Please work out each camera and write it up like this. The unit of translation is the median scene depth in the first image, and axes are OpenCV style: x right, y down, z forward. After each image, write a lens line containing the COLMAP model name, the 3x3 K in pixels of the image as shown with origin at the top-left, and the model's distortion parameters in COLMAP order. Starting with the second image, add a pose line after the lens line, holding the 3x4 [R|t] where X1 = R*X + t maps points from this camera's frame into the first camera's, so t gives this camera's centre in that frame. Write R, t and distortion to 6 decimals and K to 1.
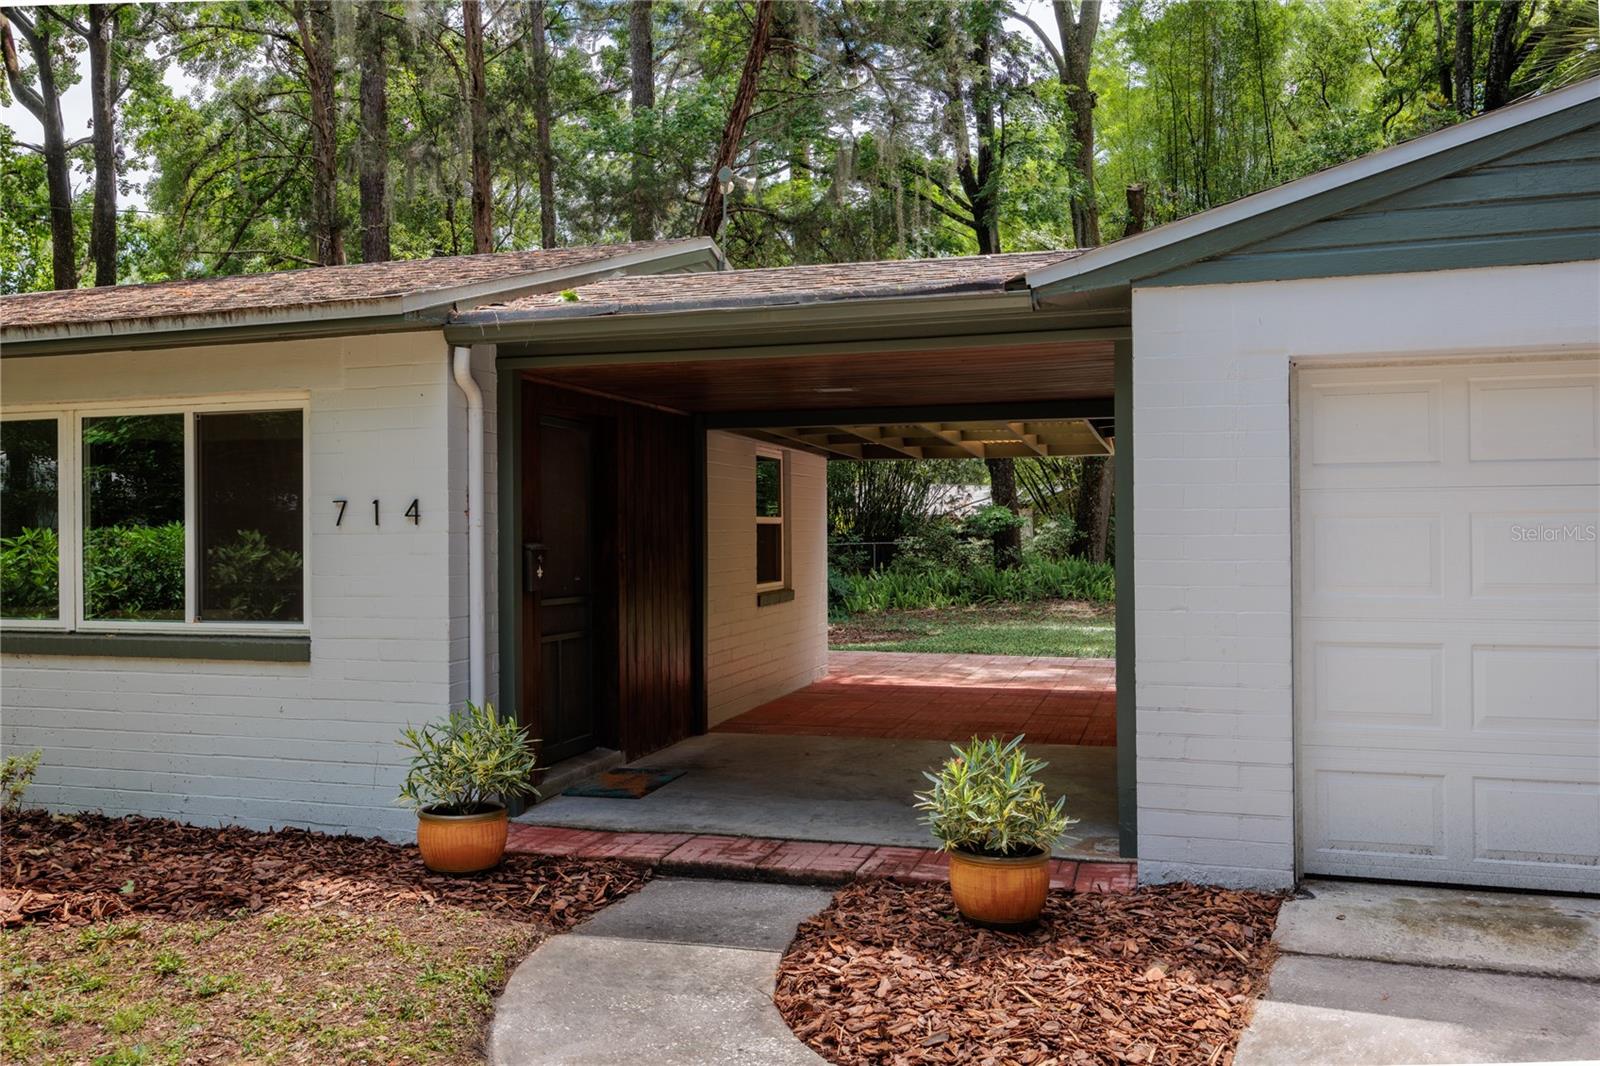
lens RADIAL K [[1240.5, 0, 798.0], [0, 1240.5, 515.5], [0, 0, 1]] dist [0.000158, -0.007155]
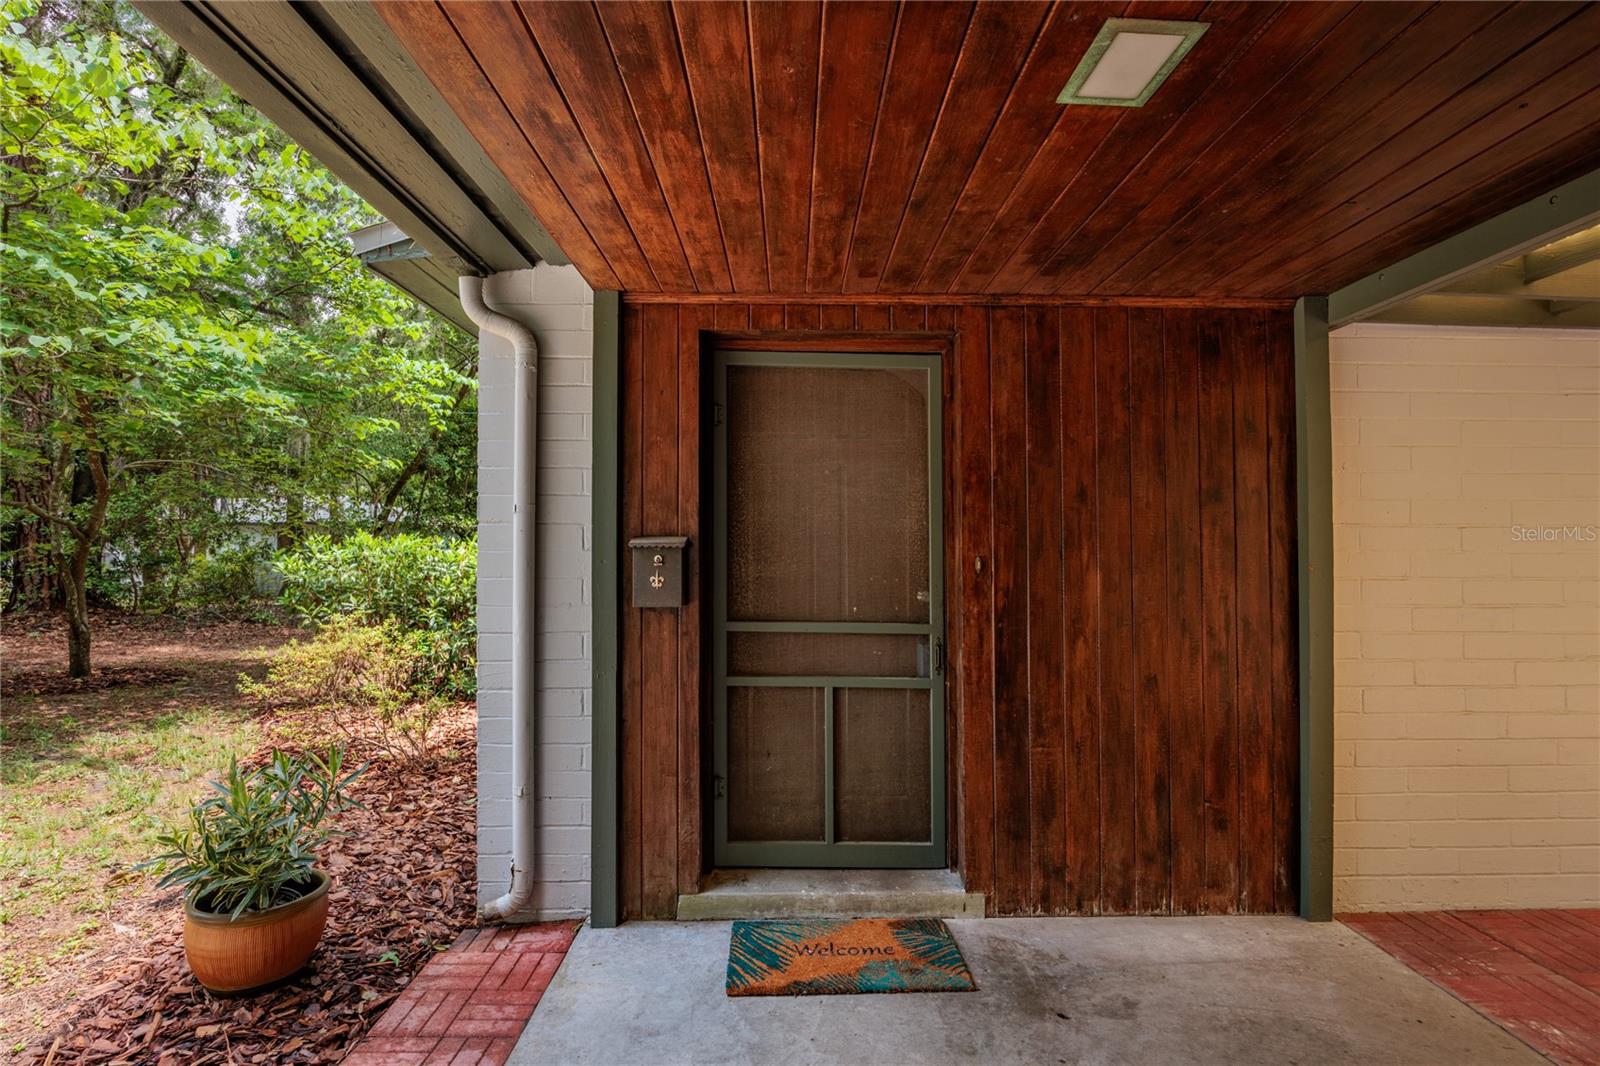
lens RADIAL K [[767.0, 0, 798.6], [0, 767.0, 538.4], [0, 0, 1]] dist [-0.017921, 0.002012]
pose [[0.302846, -0.006466, -0.953017, 0.216181], [0.007197, 0.999964, -0.004498, 0.025476], [0.953012, -0.005497, 0.302882, 0.960152]]
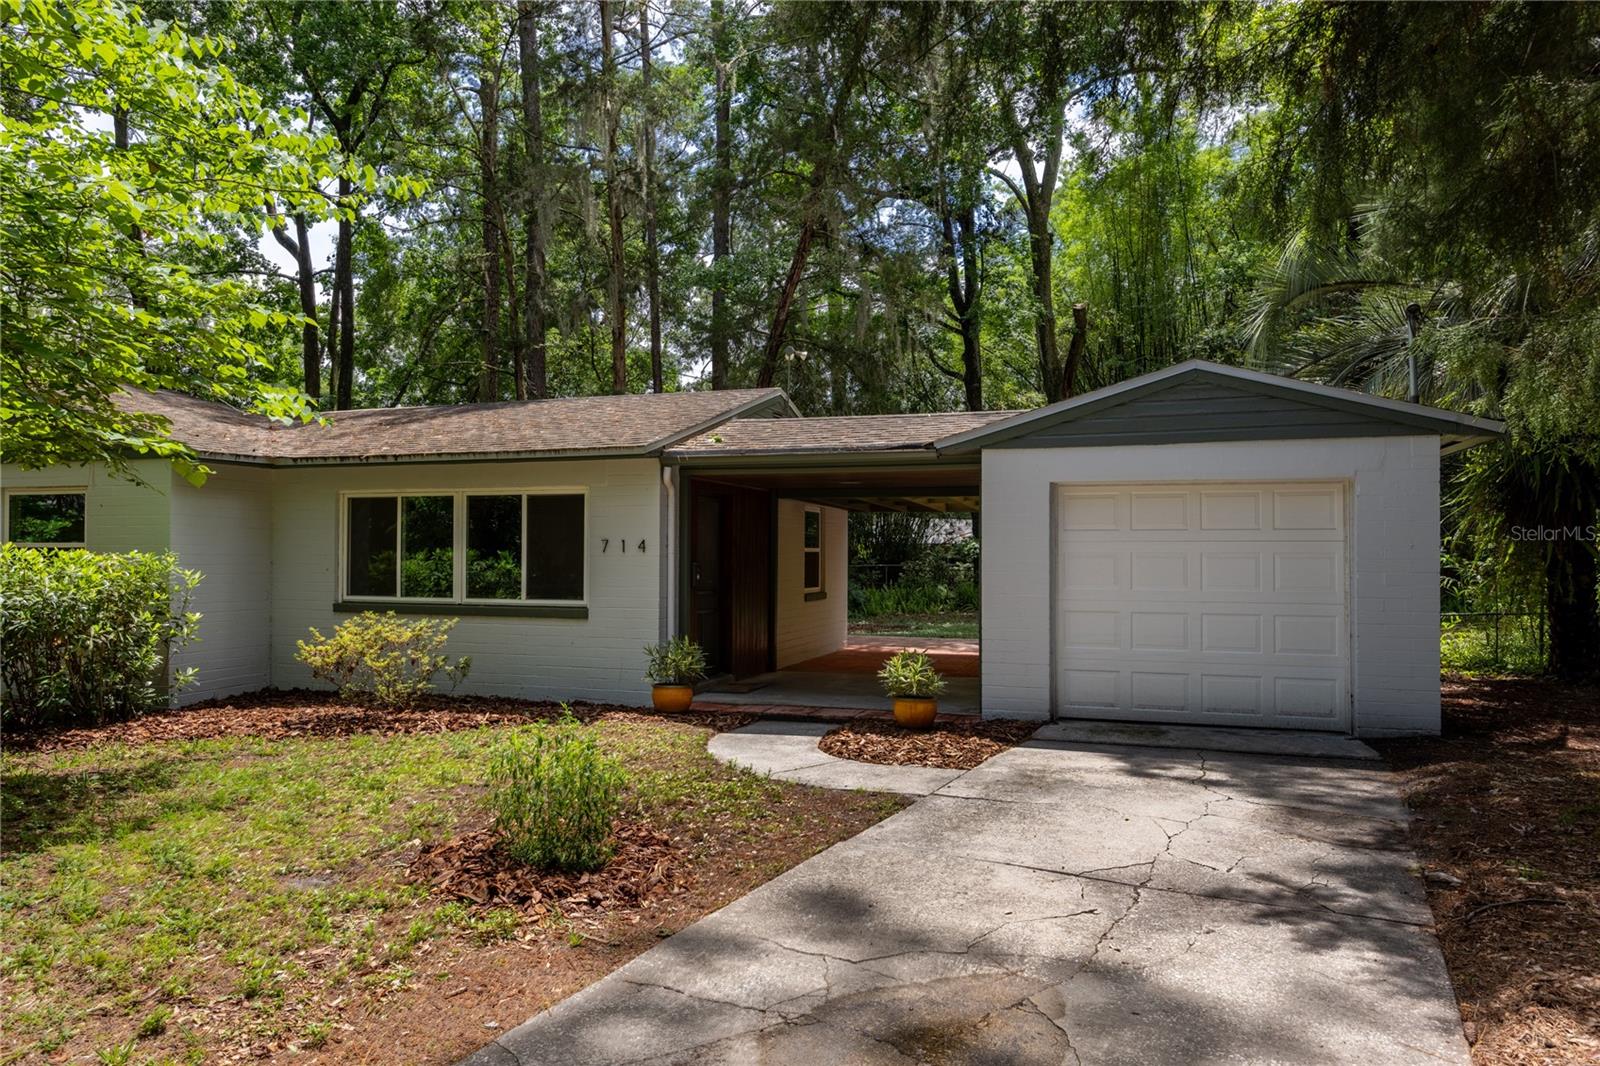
lens RADIAL K [[1054.4, 0, 801.5], [0, 1054.4, 538.5], [0, 0, 1]] dist [-0.007707, -0.001731]
pose [[0.999586, 0.011371, -0.026432, -0.000565], [-0.011440, 0.999932, -0.002442, -0.012951], [0.026402, 0.002743, 0.999648, -0.678114]]
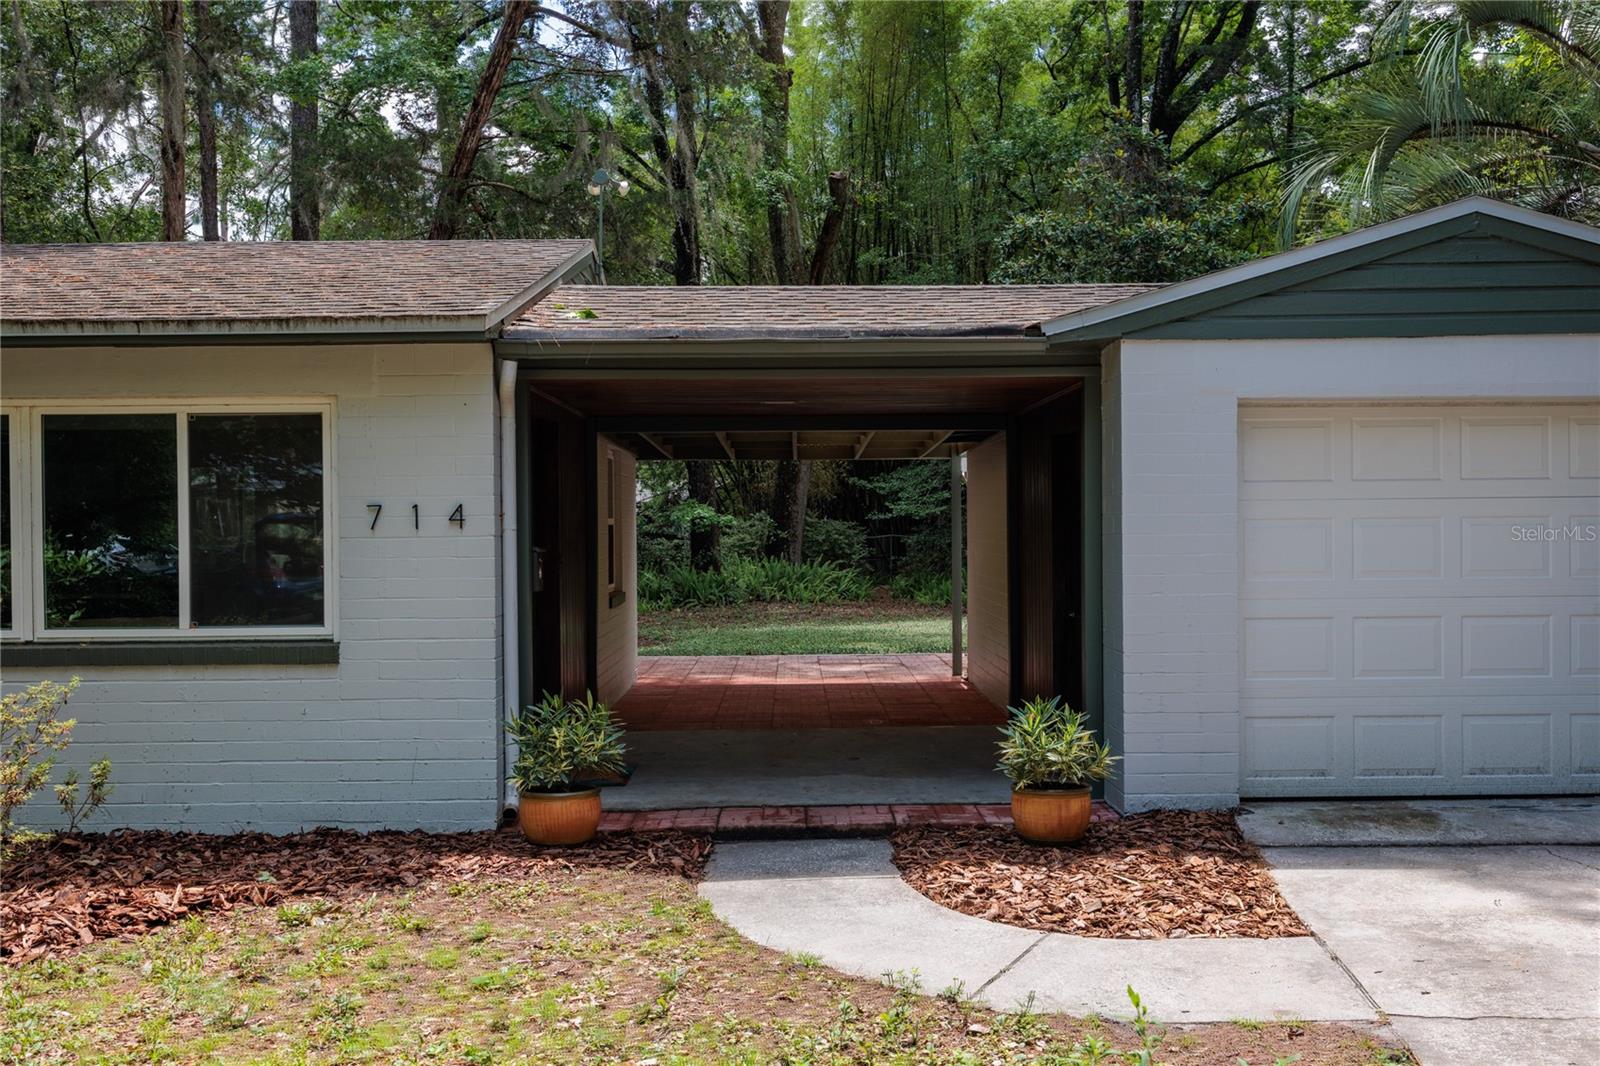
lens RADIAL K [[1422.1, 0, 804.8], [0, 1422.1, 530.8], [0, 0, 1]] dist [-0.008976, 0.022757]
pose [[0.953566, -0.002380, 0.301174, -0.360007], [-0.001563, 0.999916, 0.012848, -0.006008], [-0.301179, -0.012722, 0.953483, -0.211059]]
